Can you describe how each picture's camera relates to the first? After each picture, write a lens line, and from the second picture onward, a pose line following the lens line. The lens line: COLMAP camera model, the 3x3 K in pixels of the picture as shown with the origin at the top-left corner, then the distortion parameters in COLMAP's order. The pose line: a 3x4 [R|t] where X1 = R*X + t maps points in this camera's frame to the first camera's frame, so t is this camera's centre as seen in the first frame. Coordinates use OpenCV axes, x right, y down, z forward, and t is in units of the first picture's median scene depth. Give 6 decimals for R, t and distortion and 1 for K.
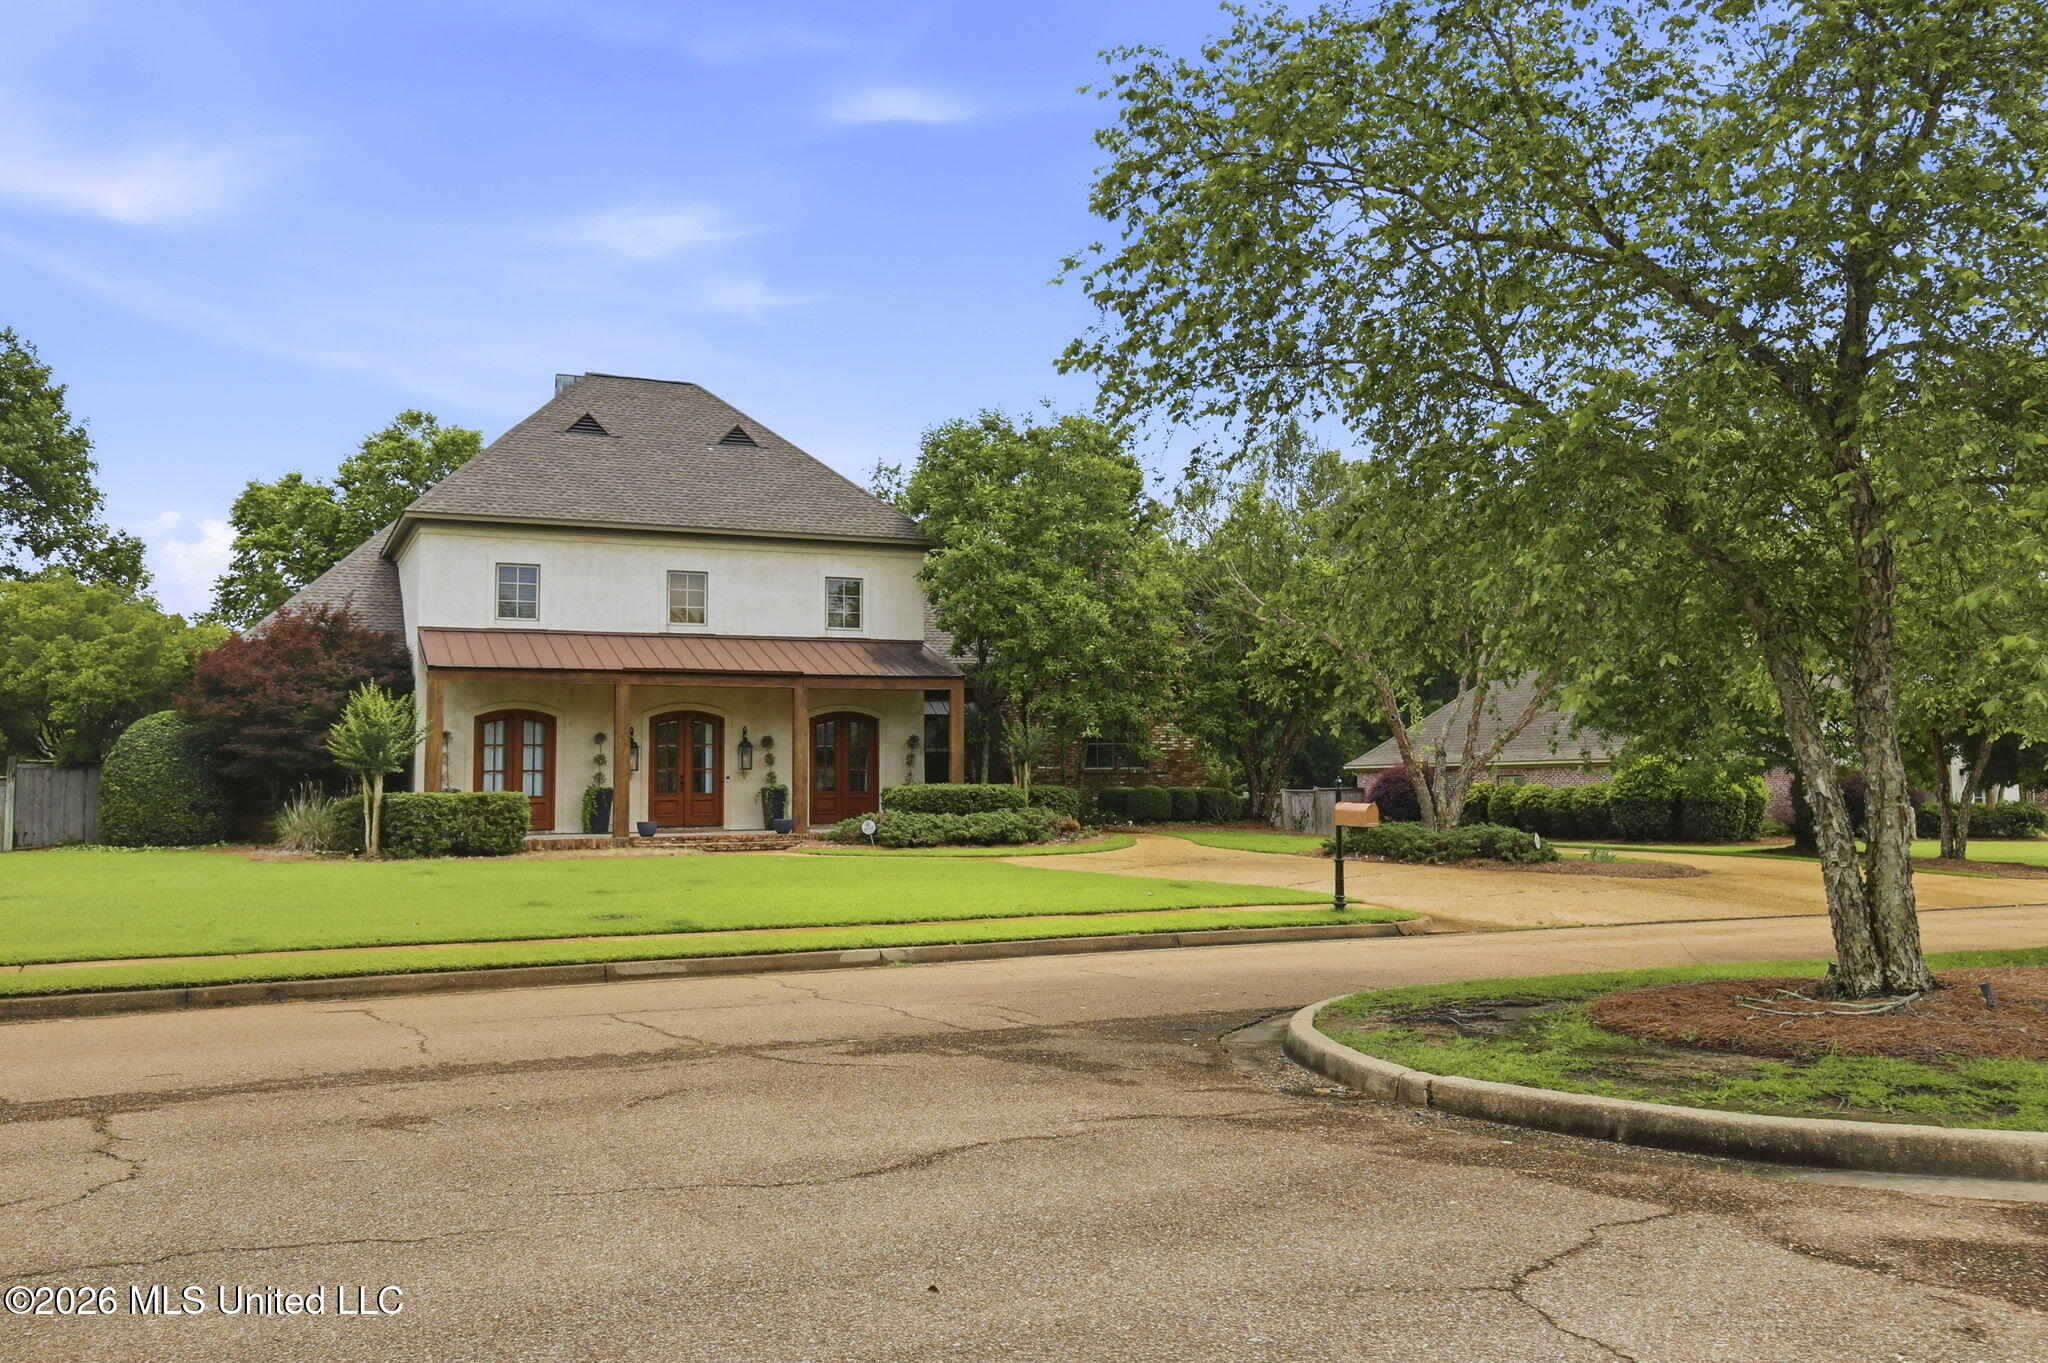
lens RADIAL K [[1652.6, 0, 1025.0], [0, 1652.6, 650.7], [0, 0, 1]] dist [0.009744, 0.006363]
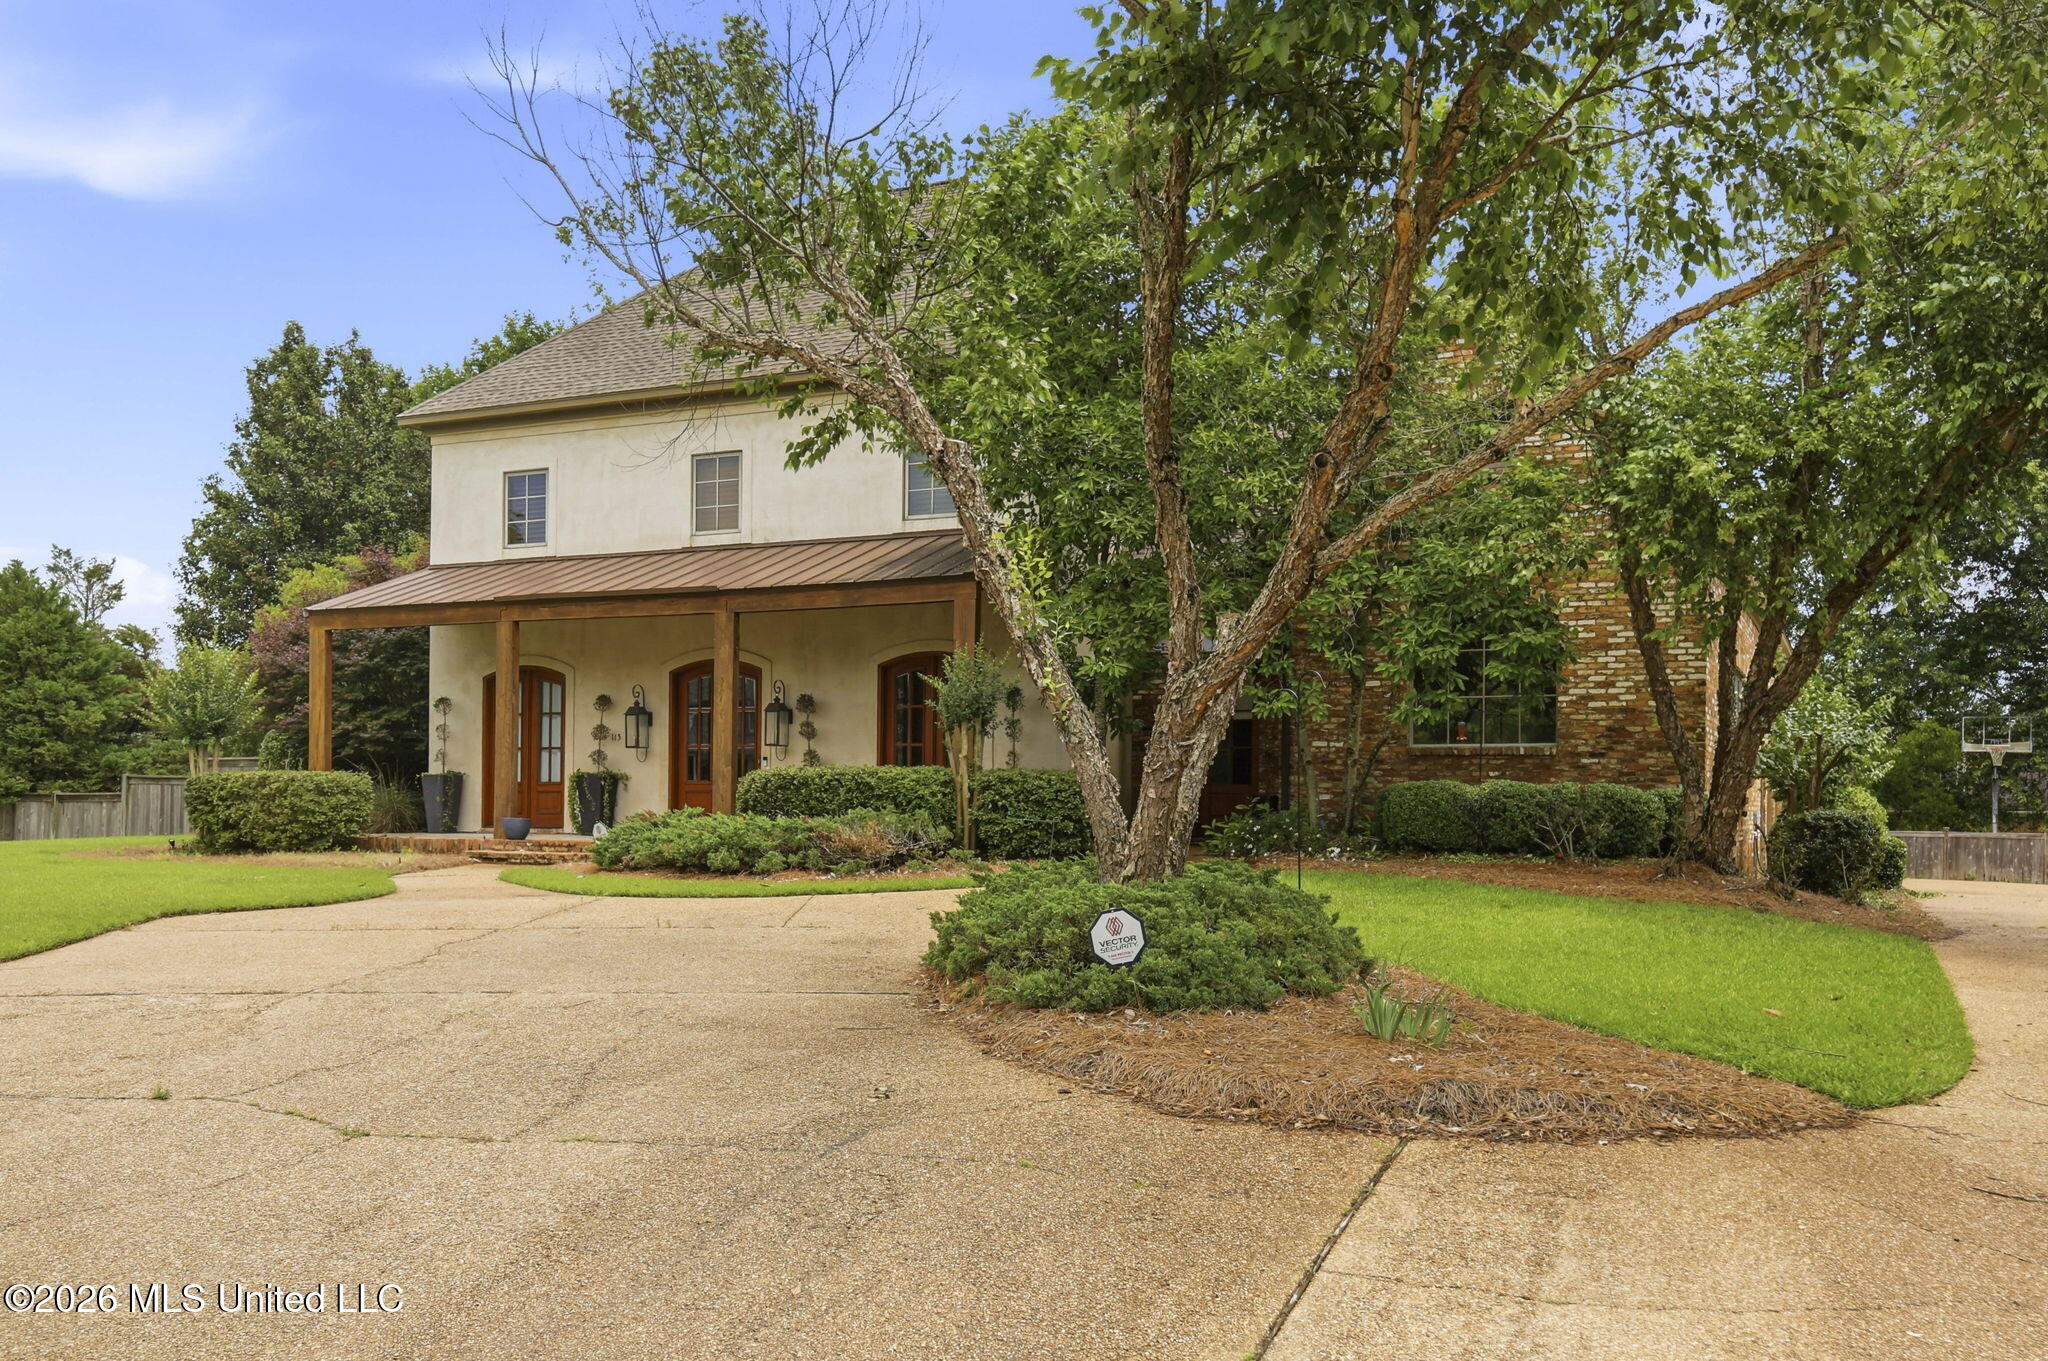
lens RADIAL K [[1775.6, 0, 1024.7], [0, 1775.6, 769.1], [0, 0, 1]] dist [0.007757, 0.007731]
pose [[0.638406, 0.001605, -0.769698, 0.445807], [0.046408, 0.998098, 0.040573, 0.058689], [0.768300, -0.061623, 0.637117, 0.646943]]
